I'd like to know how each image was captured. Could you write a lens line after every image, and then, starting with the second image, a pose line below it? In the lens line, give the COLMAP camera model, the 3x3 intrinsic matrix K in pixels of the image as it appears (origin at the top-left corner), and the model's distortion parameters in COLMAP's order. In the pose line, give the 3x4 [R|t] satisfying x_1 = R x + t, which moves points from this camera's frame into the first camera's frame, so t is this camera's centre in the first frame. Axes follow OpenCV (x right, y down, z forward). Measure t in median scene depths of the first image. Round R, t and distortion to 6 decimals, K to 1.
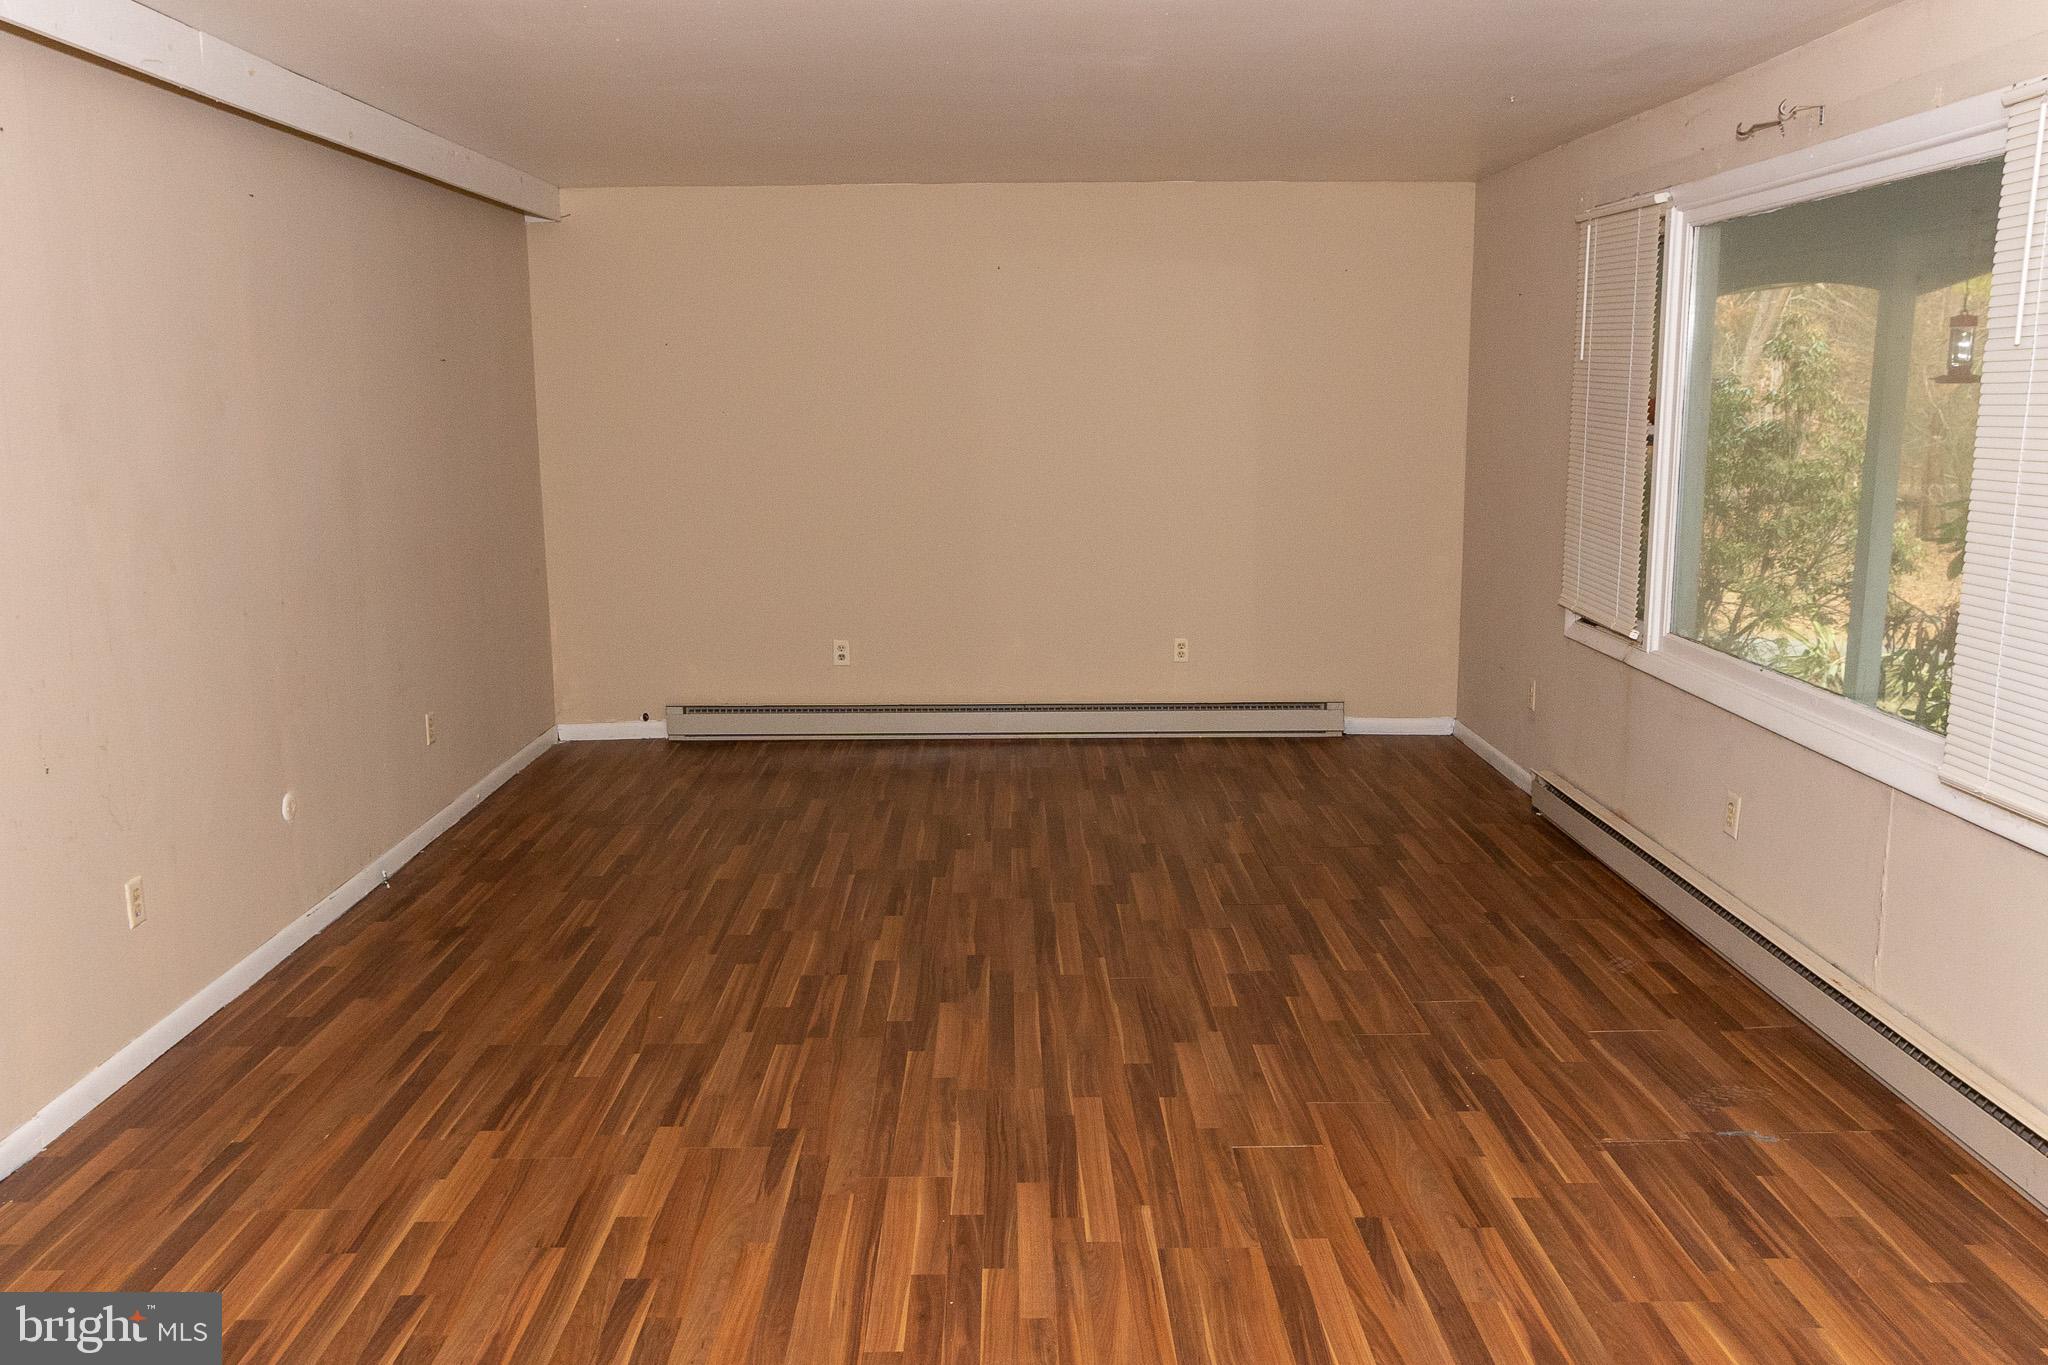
lens RADIAL K [[1589.2, 0, 1024.0], [0, 1589.2, 682.5], [0, 0, 1]] dist [-0.036680, 0.078149]
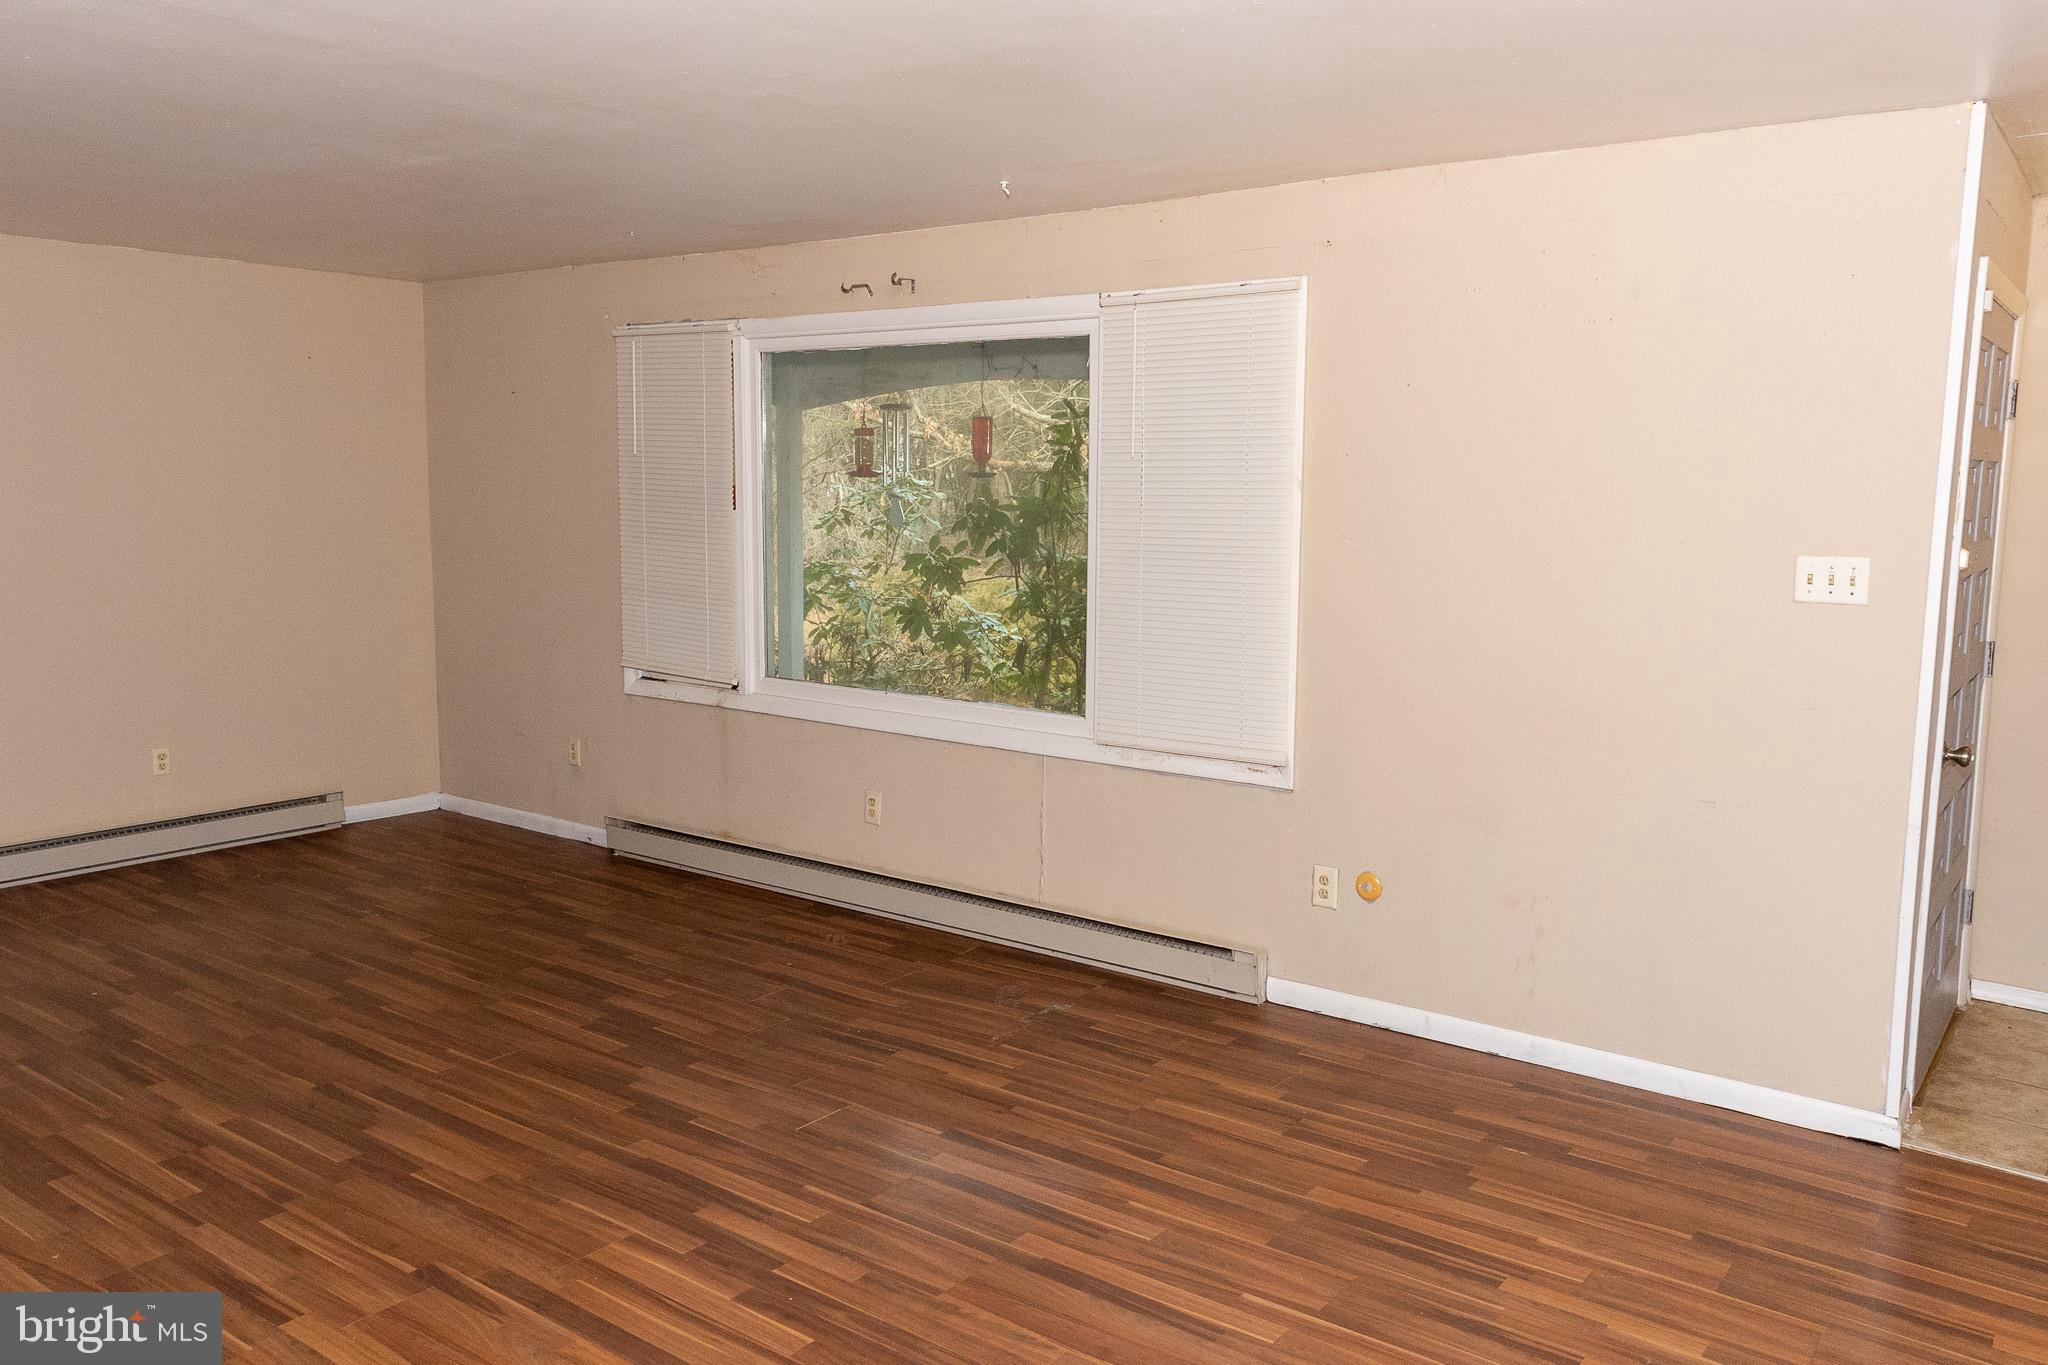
lens RADIAL K [[1589.2, 0, 1024.0], [0, 1589.2, 682.5], [0, 0, 1]] dist [-0.036680, 0.078149]
pose [[0.610278, -0.092242, 0.786798, -0.532638], [0.133236, 0.991001, 0.012838, -0.019442], [-0.780902, 0.096995, 0.617076, 0.100517]]
